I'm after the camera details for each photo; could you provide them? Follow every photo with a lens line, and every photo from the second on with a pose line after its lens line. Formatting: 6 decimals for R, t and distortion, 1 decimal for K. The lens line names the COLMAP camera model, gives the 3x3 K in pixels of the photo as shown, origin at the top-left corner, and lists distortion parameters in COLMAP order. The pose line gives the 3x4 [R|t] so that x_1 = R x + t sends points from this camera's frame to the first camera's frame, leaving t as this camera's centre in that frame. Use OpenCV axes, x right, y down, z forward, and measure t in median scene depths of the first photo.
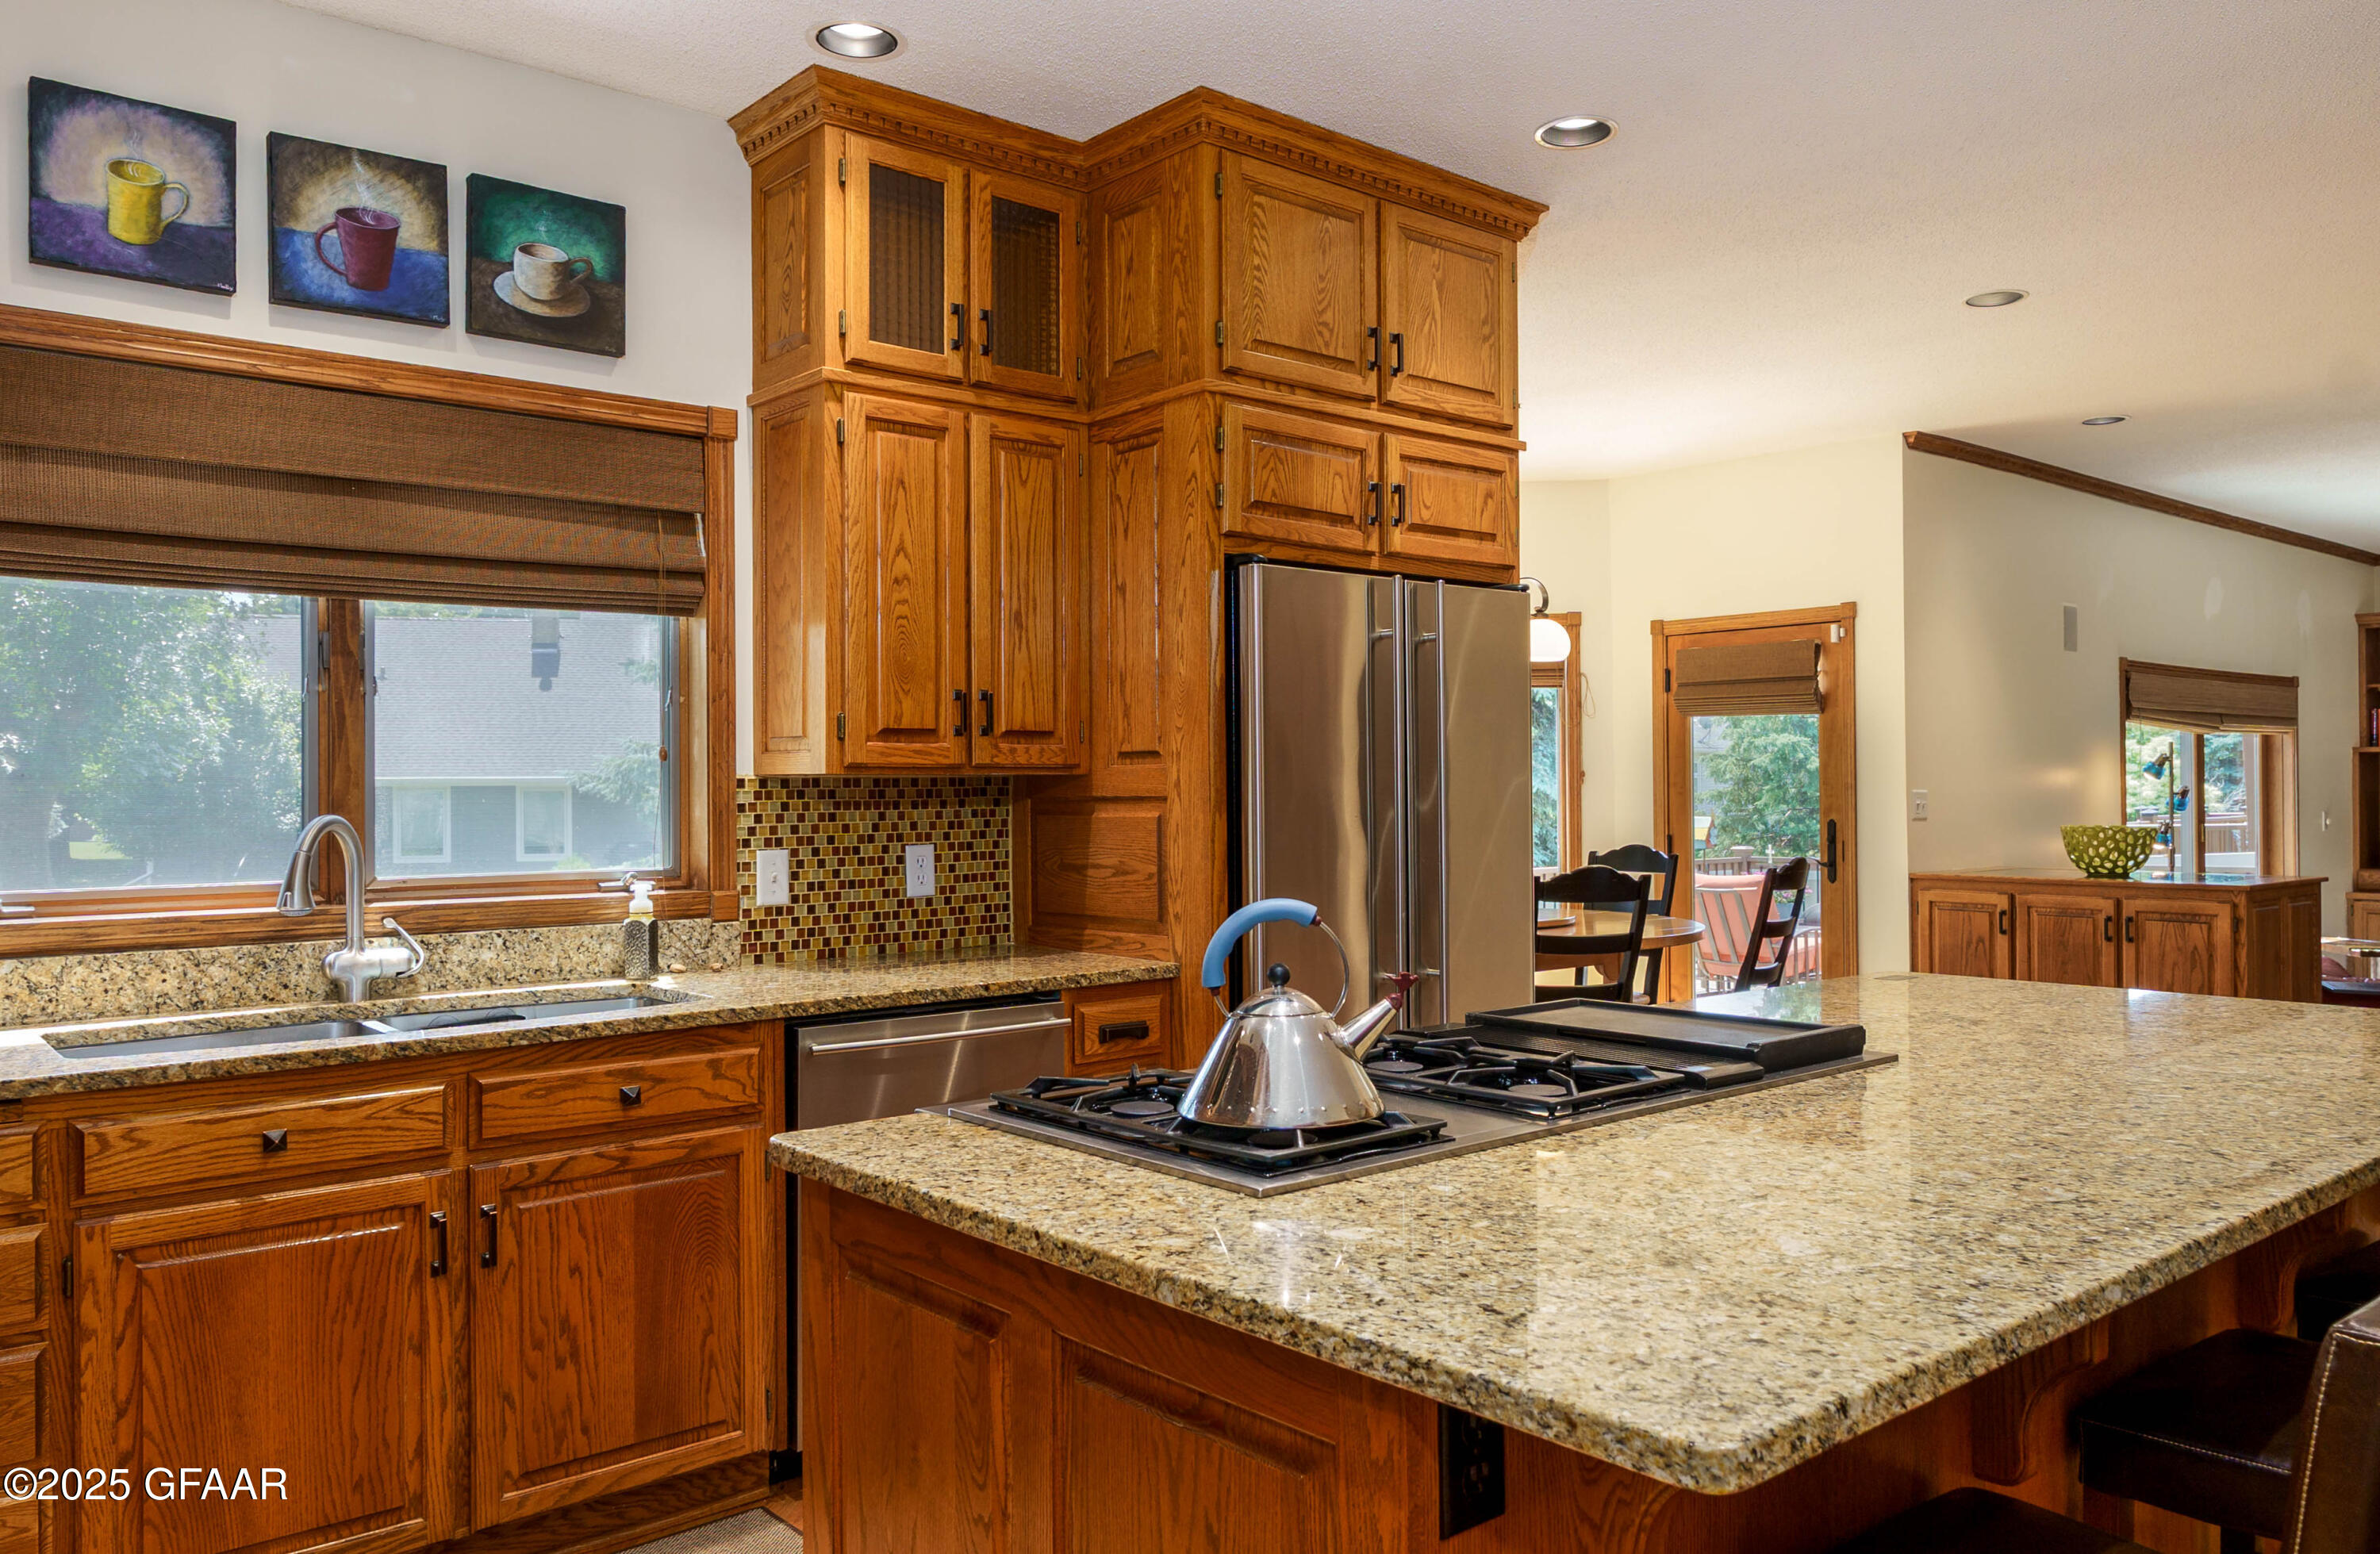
lens RADIAL K [[1708.7, 0, 1183.7], [0, 1708.7, 778.7], [0, 0, 1]] dist [0.012392, 0.005028]
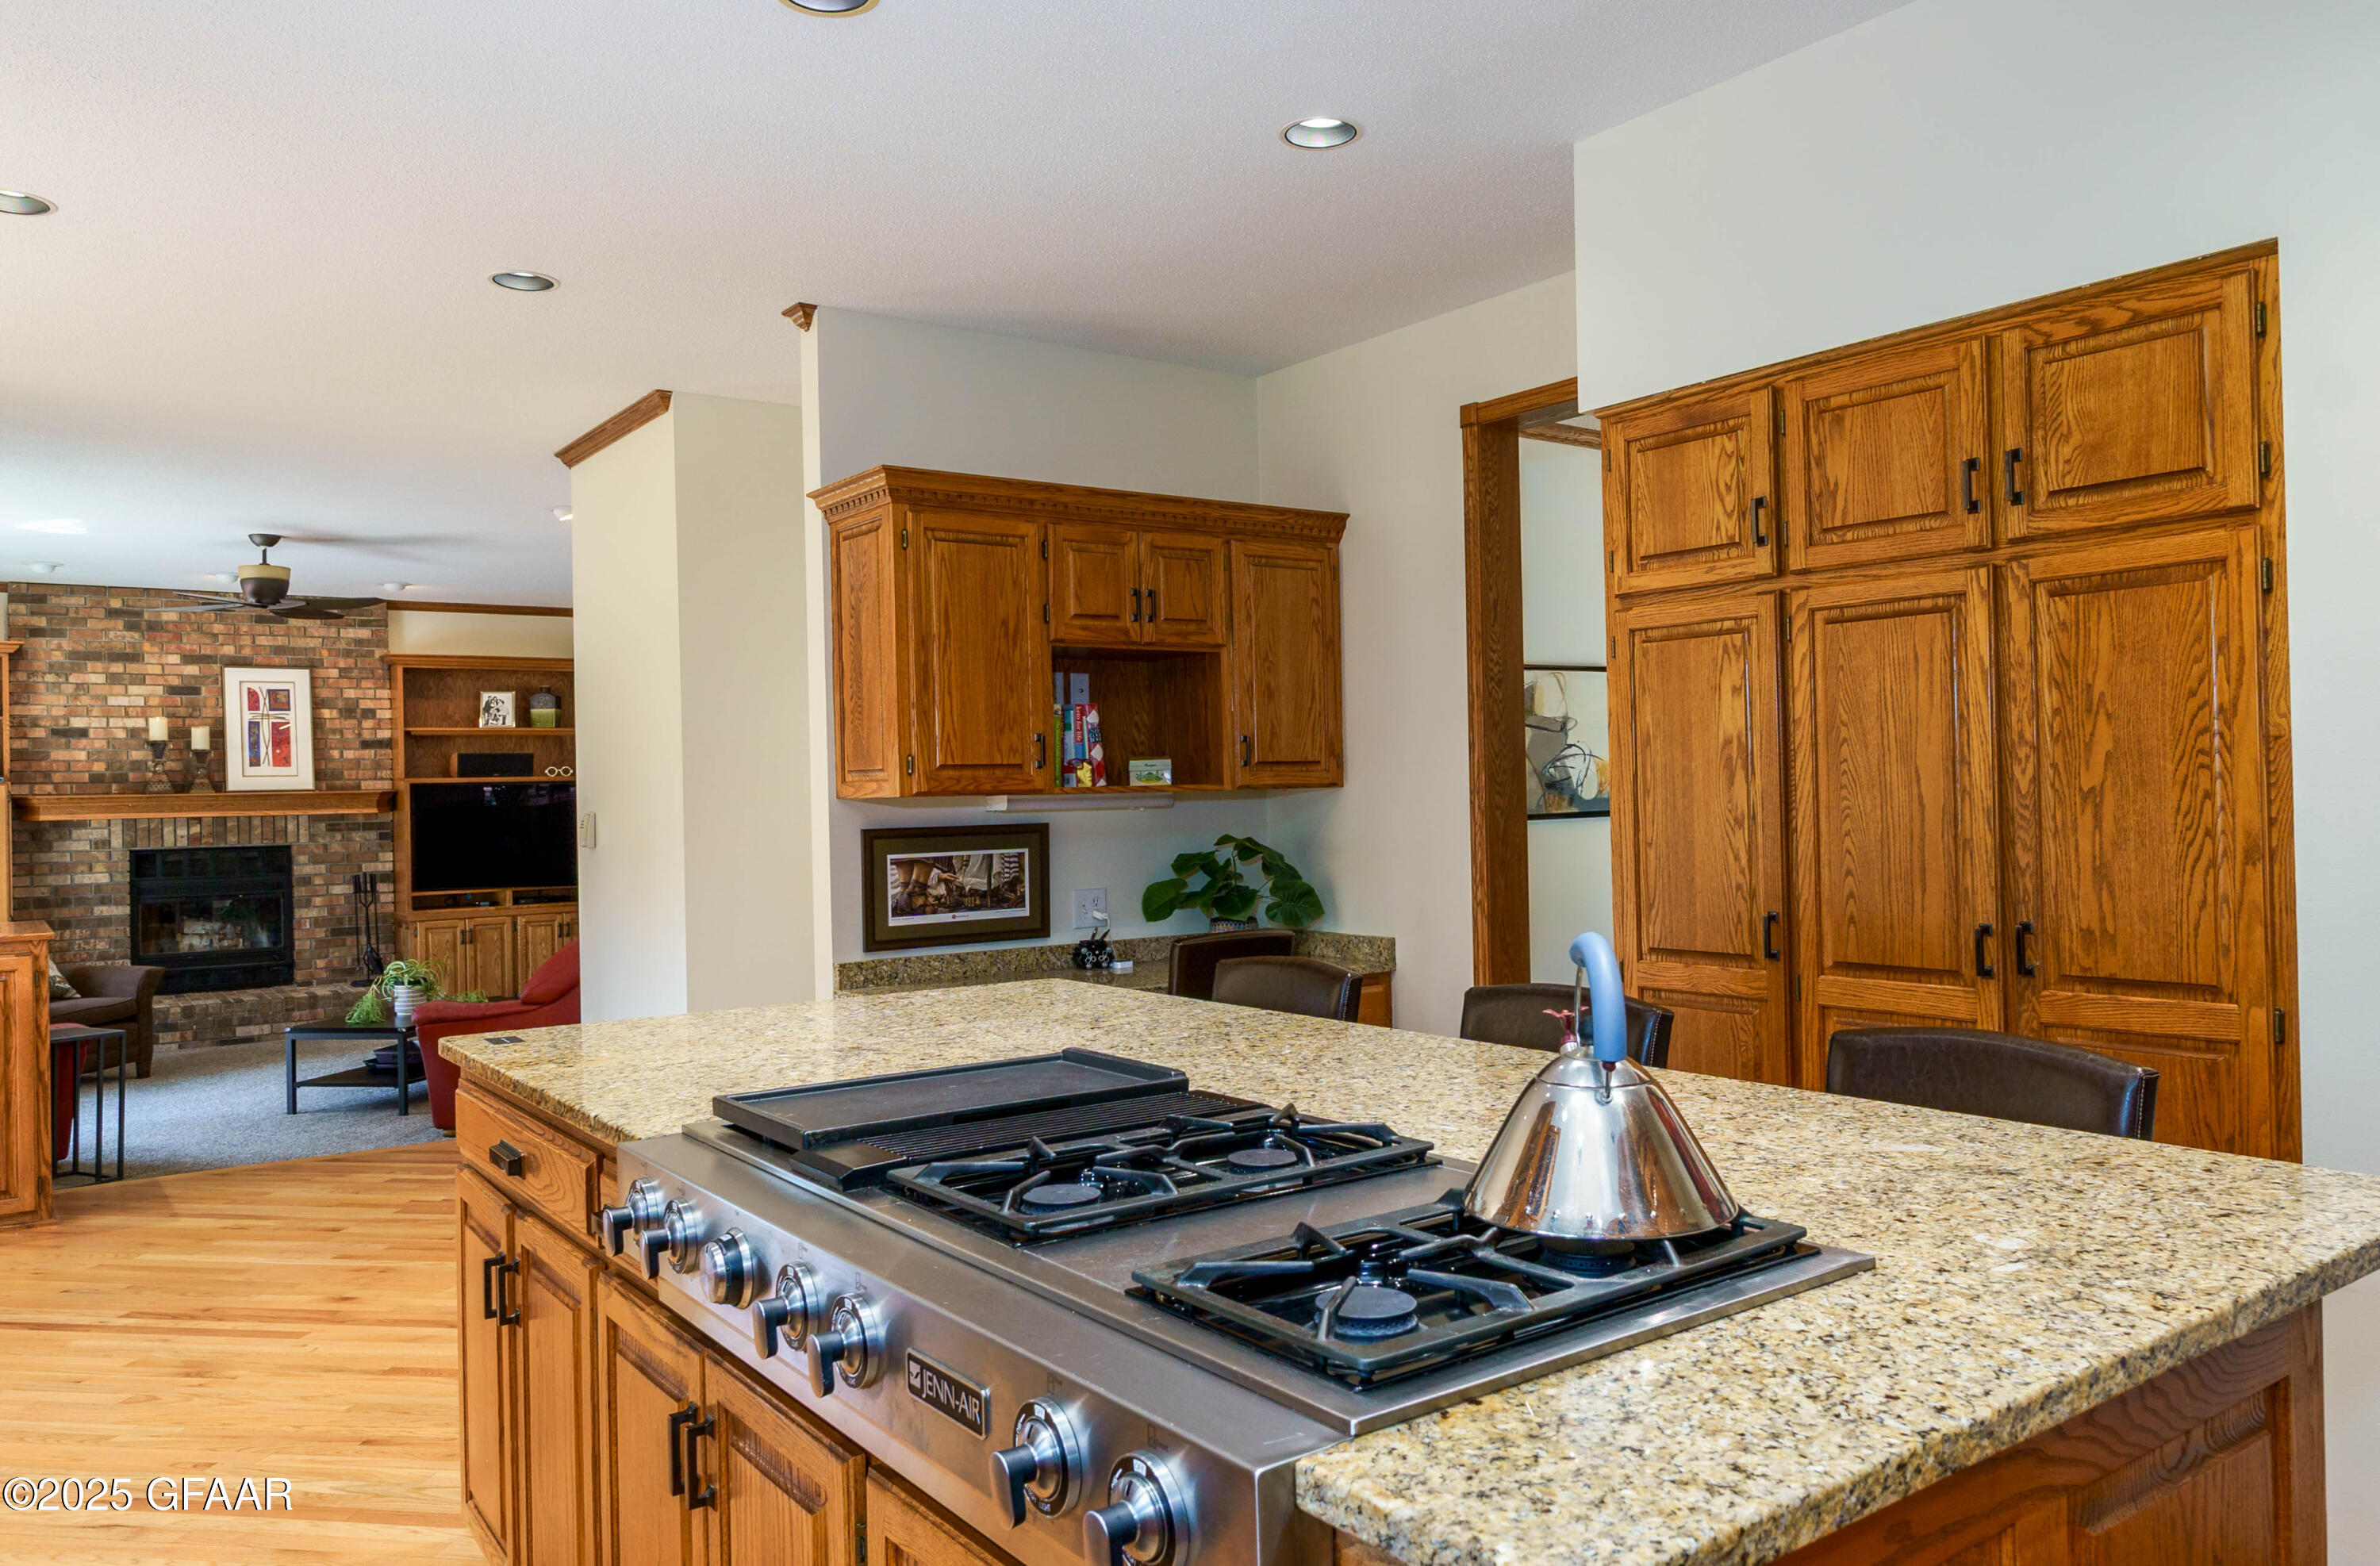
lens RADIAL K [[1663.5, 0, 1189.2], [0, 1663.5, 783.4], [0, 0, 1]] dist [0.002129, -0.010685]
pose [[0.070528, 0.009411, 0.997465, -0.171874], [0.015337, 0.999827, -0.010517, 0.001098], [-0.997392, 0.016040, 0.070372, 0.269580]]
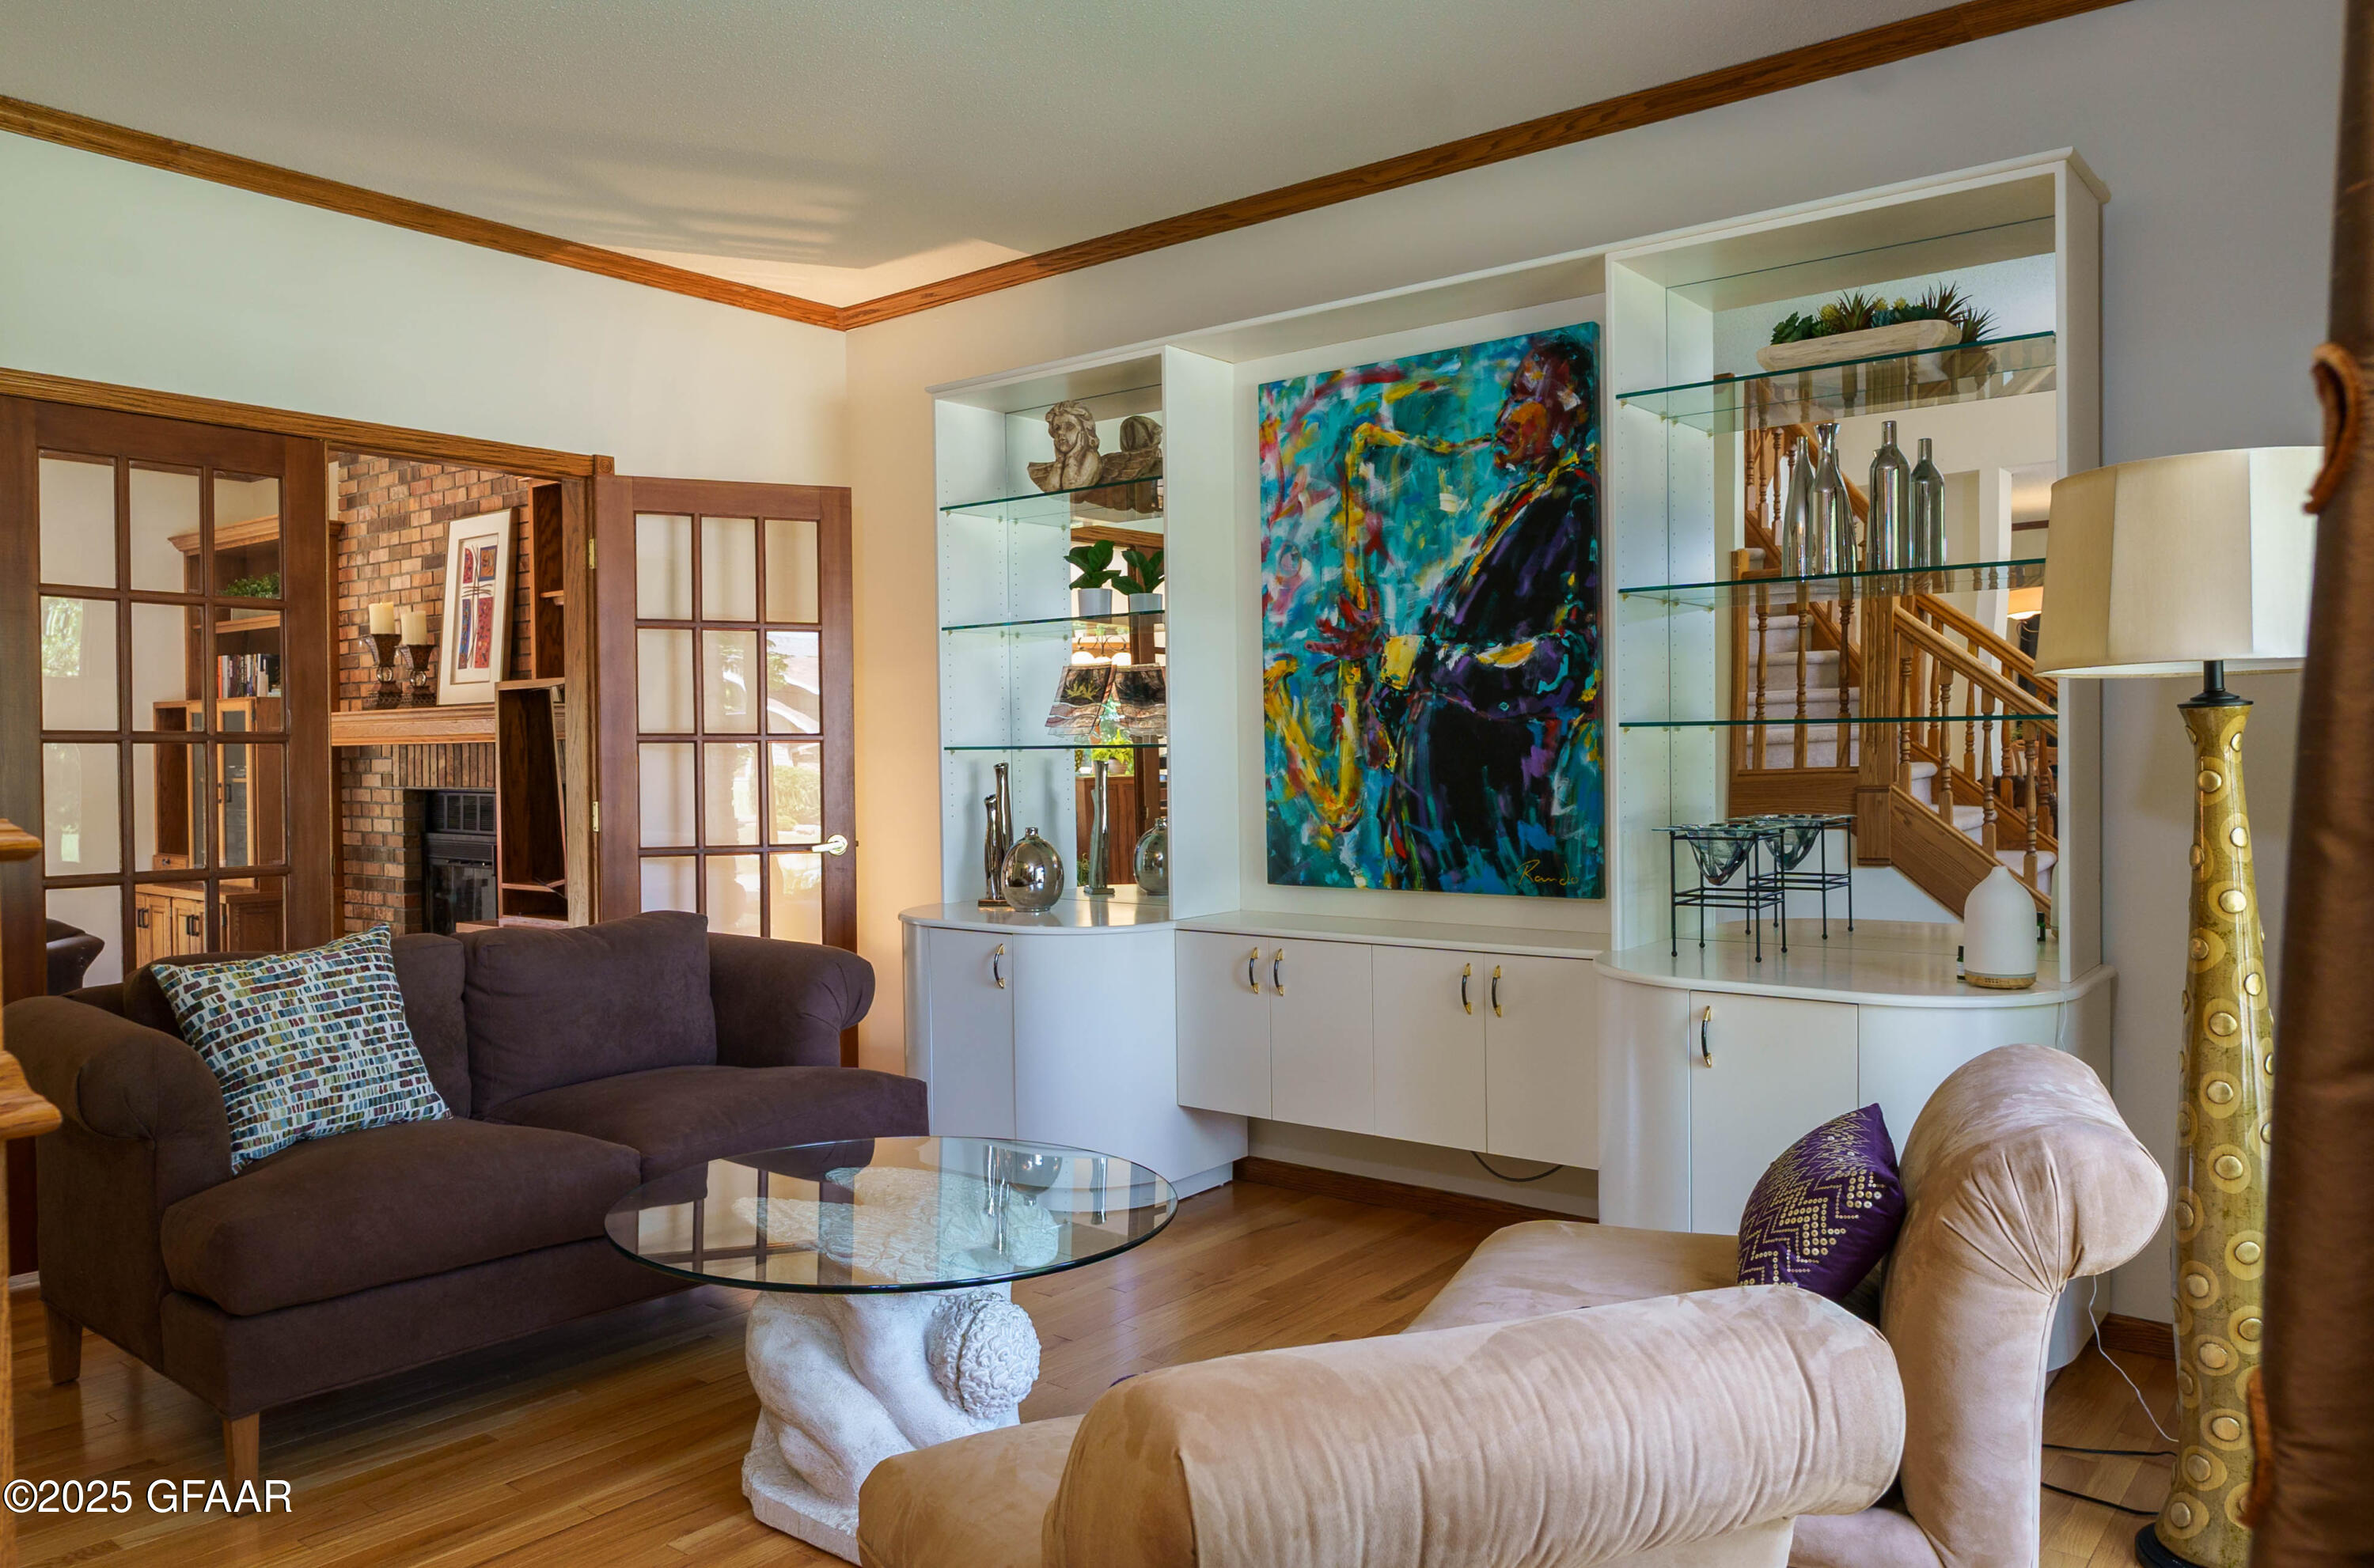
lens RADIAL K [[1659.1, 0, 1173.0], [0, 1659.1, 774.6], [0, 0, 1]] dist [0.002129, -0.010685]
pose [[0.982728, -0.009018, 0.184835, 1.416781], [0.005537, 0.999798, 0.019342, 0.002991], [-0.184972, -0.017985, 0.982579, 0.179336]]
